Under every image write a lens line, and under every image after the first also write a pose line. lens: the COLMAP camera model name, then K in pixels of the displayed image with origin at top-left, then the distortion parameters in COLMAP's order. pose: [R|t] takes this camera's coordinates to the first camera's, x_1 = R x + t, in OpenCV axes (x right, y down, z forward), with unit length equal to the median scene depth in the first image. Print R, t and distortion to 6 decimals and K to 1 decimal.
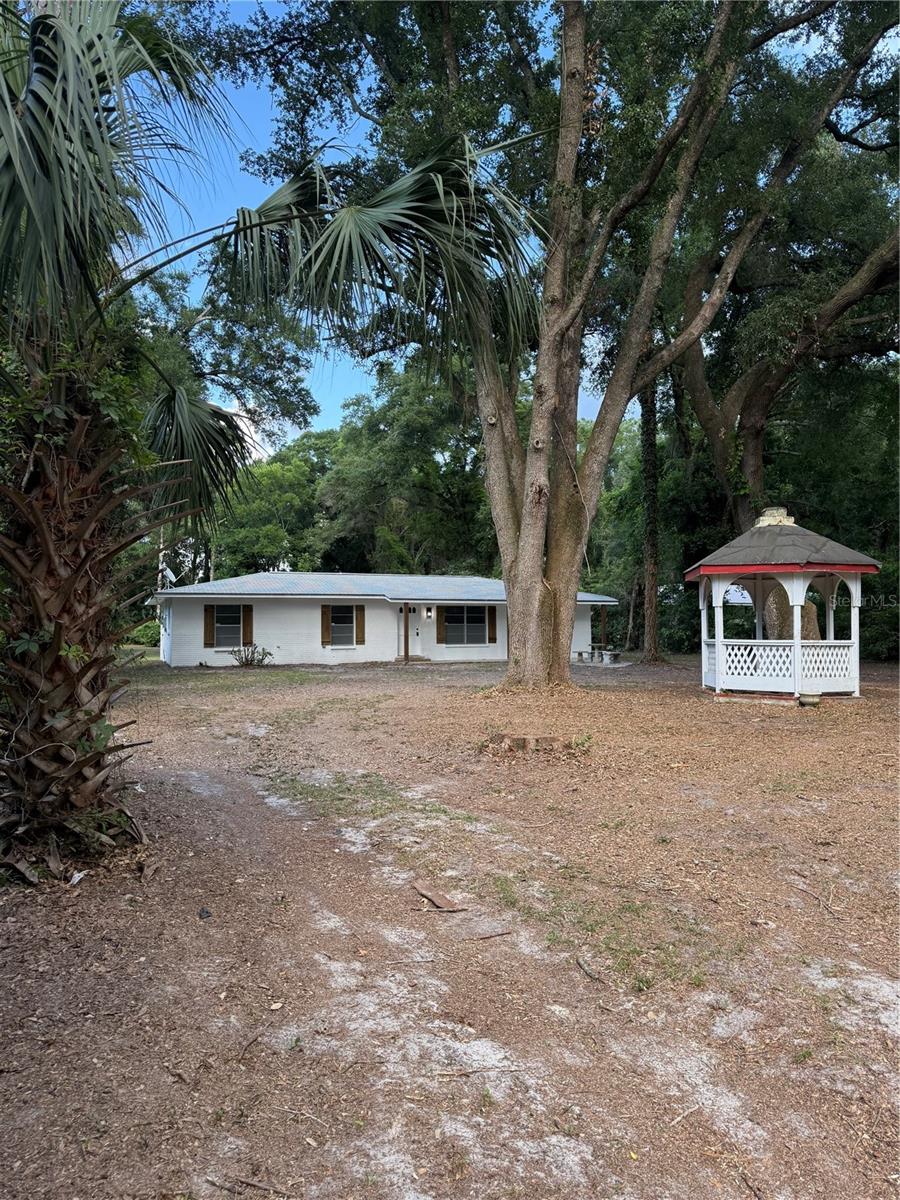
lens RADIAL K [[846.0, 0, 450.0], [0, 846.0, 600.0], [0, 0, 1]] dist [0.160884, -0.291452]
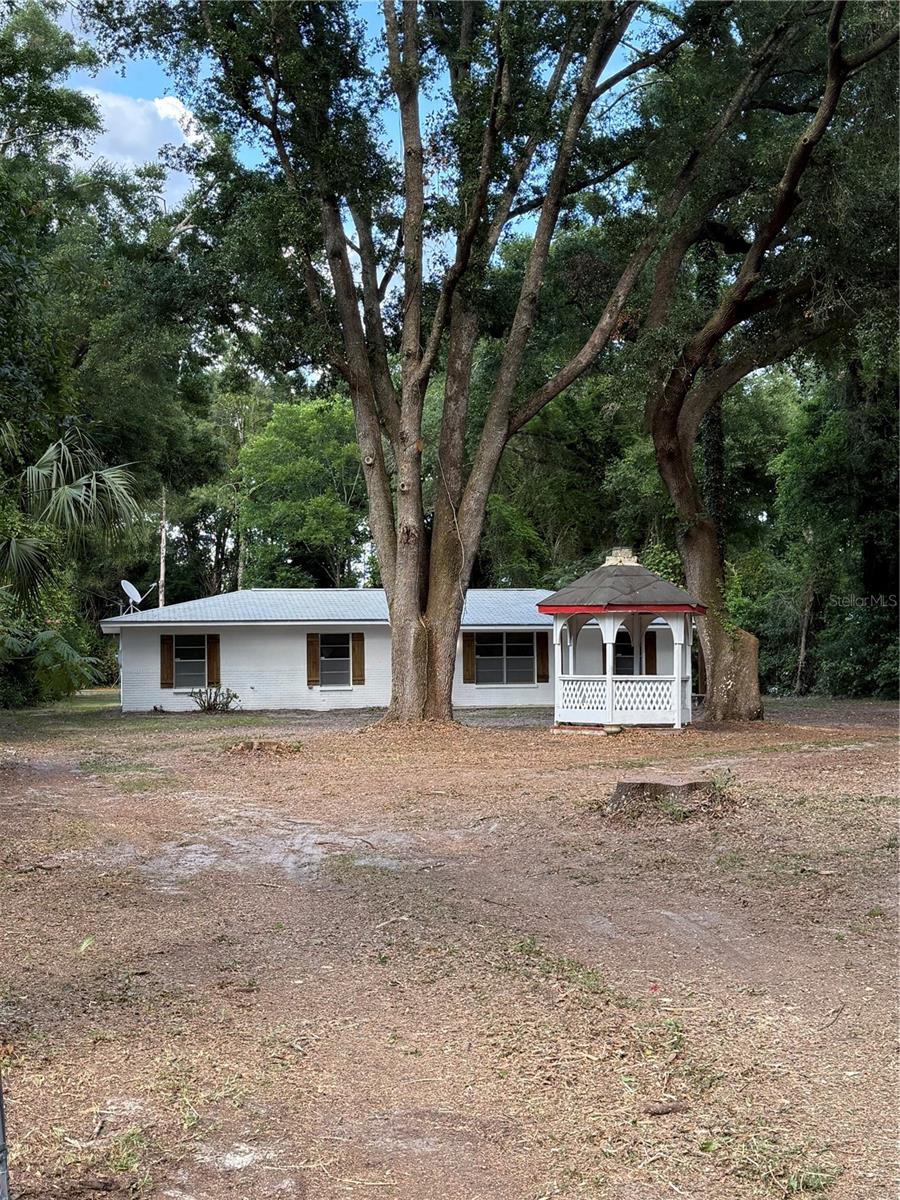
lens RADIAL K [[1818.9, 0, 450.0], [0, 1818.9, 600.0], [0, 0, 1]] dist [0.220595, 0.063375]
pose [[0.979045, -0.011685, -0.203309, 0.327395], [0.012129, 0.999926, 0.000938, -0.025579], [0.203283, -0.003384, 0.979114, -0.623380]]
